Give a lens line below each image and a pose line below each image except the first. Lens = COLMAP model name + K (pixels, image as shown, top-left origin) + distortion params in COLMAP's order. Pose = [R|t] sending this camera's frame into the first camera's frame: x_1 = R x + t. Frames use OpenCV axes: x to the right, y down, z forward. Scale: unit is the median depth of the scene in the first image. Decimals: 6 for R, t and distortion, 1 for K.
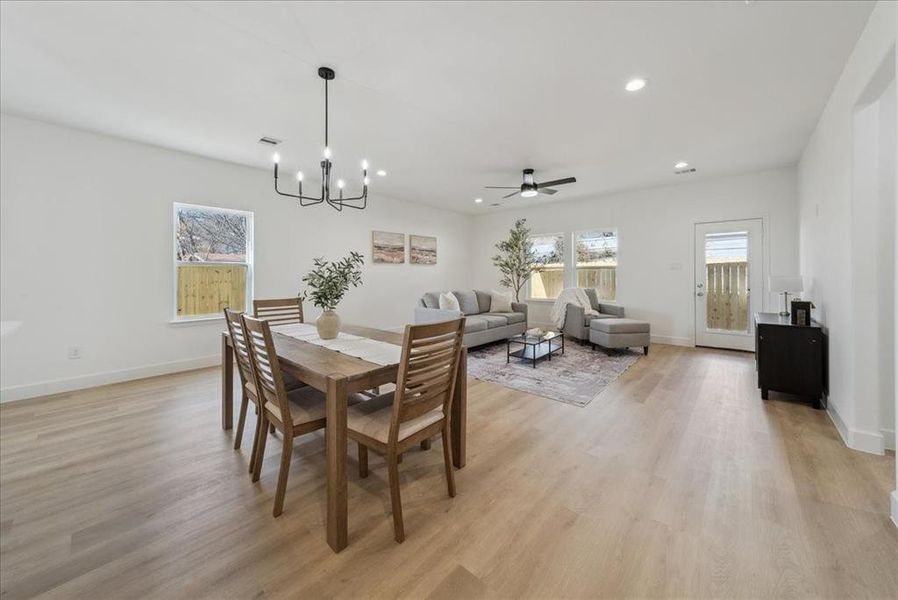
lens RADIAL K [[324.6, 0, 448.7], [0, 324.6, 278.3], [0, 0, 1]] dist [0.000913, 0.000014]
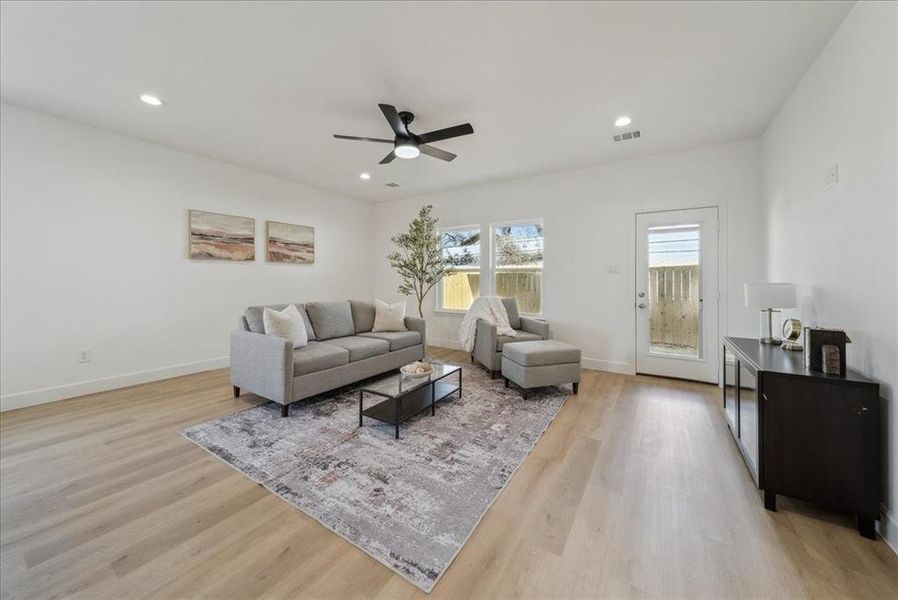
lens RADIAL K [[324.6, 0, 448.7], [0, 324.6, 278.3], [0, 0, 1]] dist [0.000913, 0.000014]
pose [[0.987326, 0.007607, 0.158525, 0.182271], [-0.005858, 0.999917, -0.011500, -0.004285], [-0.158600, 0.010425, 0.987288, 0.283772]]
